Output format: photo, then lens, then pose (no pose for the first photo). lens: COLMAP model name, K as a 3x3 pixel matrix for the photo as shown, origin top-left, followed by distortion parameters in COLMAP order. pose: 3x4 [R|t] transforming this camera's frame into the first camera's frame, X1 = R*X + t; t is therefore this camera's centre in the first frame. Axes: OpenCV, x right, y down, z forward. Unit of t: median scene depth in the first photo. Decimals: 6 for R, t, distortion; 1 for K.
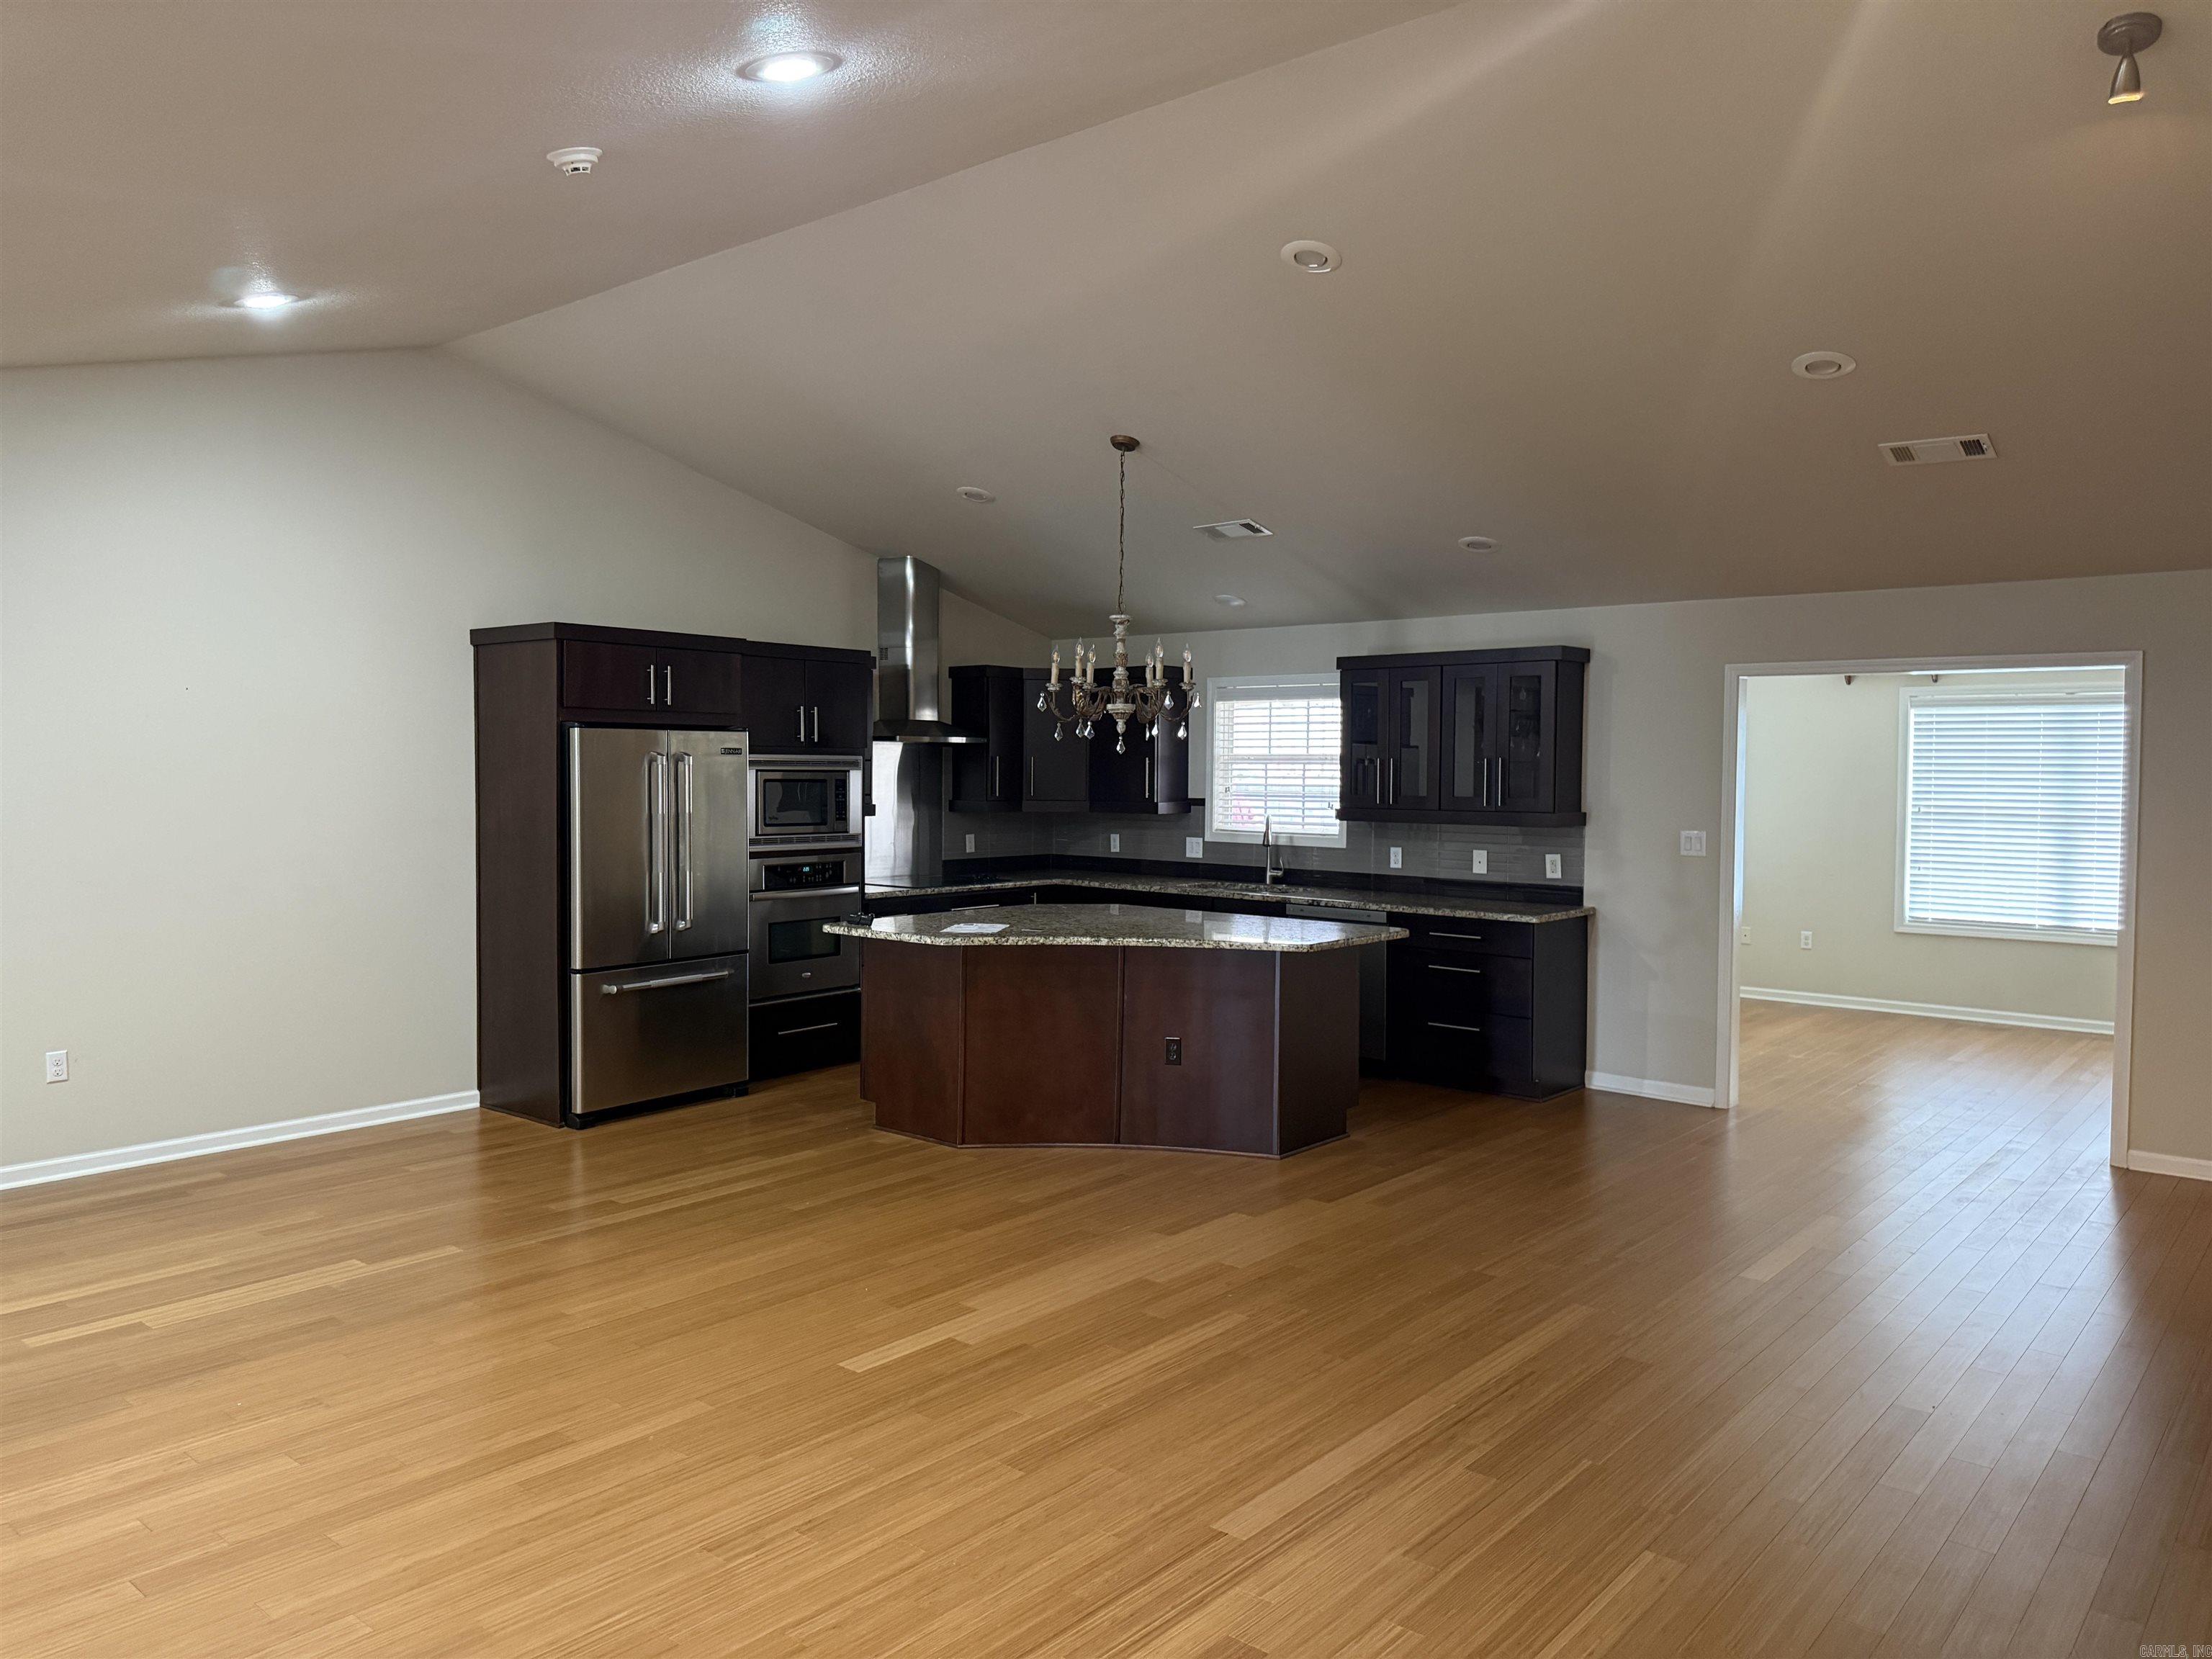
lens RADIAL K [[1566.7, 0, 1108.7], [0, 1566.7, 834.1], [0, 0, 1]] dist [0.050374, -0.052533]
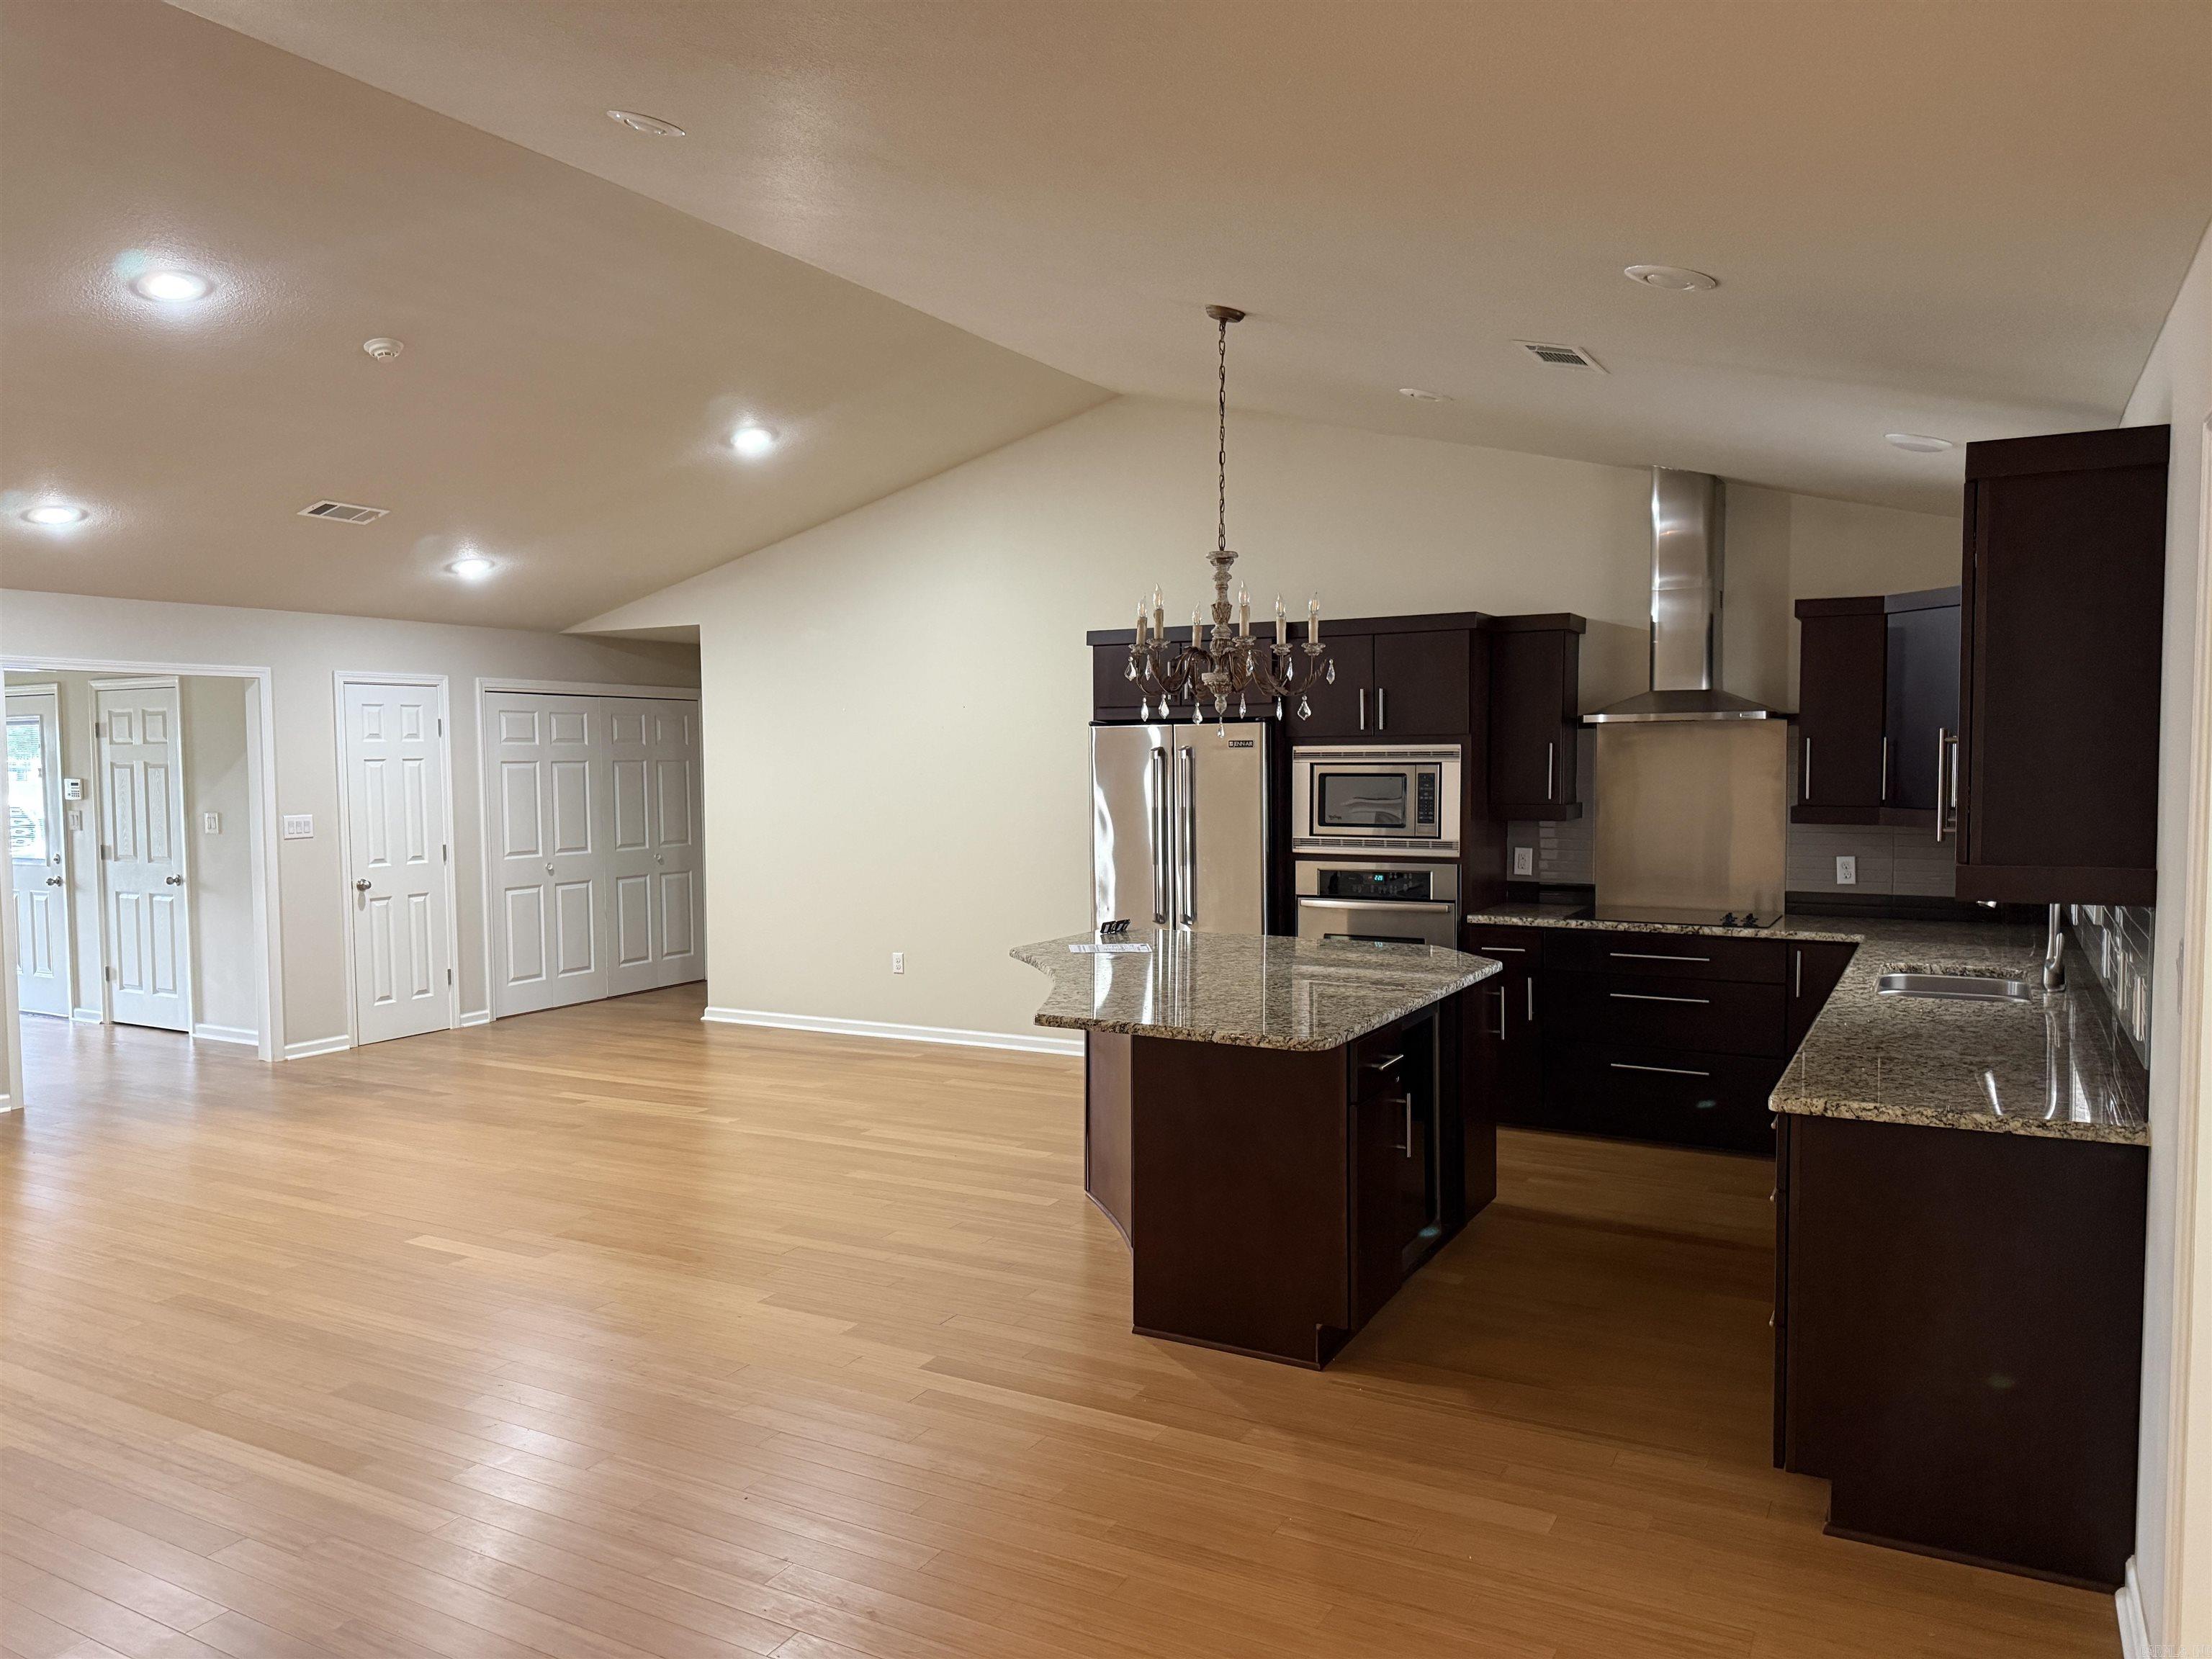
lens RADIAL K [[1550.5, 0, 1092.6], [0, 1550.5, 832.5], [0, 0, 1]] dist [0.136287, -0.229923]
pose [[0.184444, 0.038351, -0.982095, 0.646626], [-0.037306, 0.998792, 0.031997, -0.025108], [0.982135, 0.030736, 0.185652, 0.718692]]
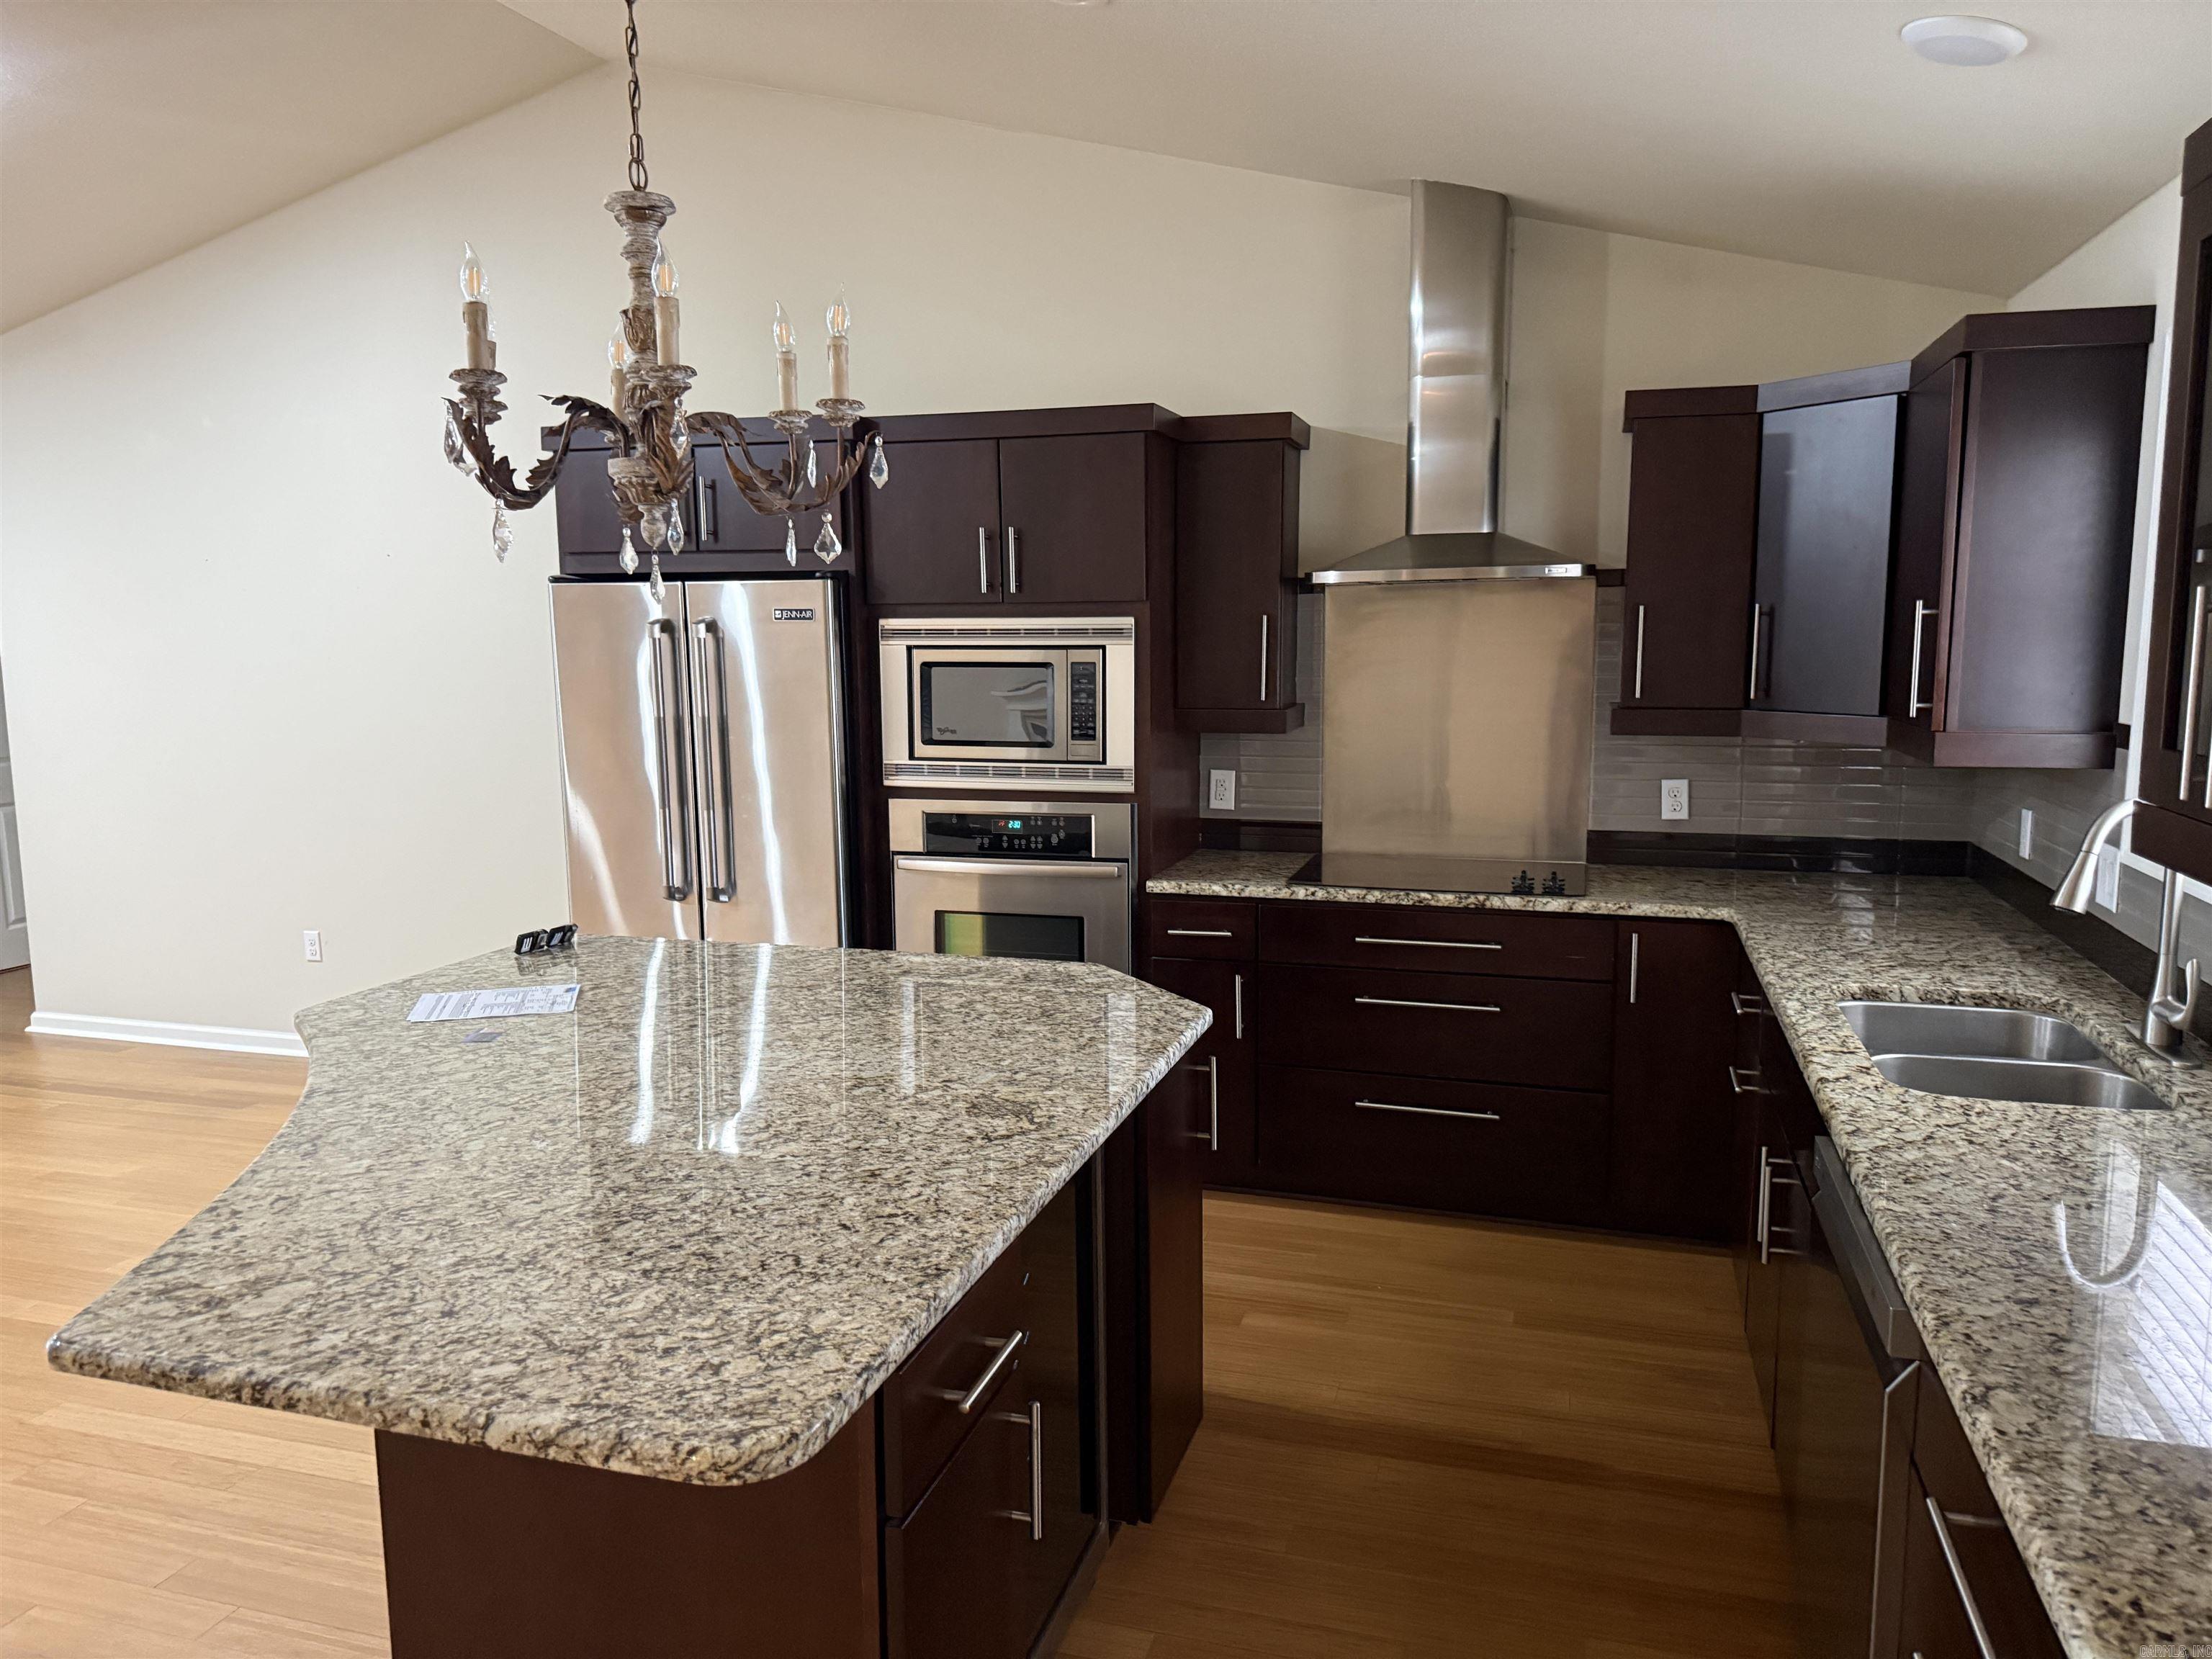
lens RADIAL K [[1545.2, 0, 1101.1], [0, 1545.2, 835.4], [0, 0, 1]] dist [0.136555, -0.237957]
pose [[0.389411, 0.110363, -0.914428, 0.339179], [-0.030363, 0.993794, 0.107012, -0.035255], [0.920564, -0.013907, 0.390345, 0.851782]]
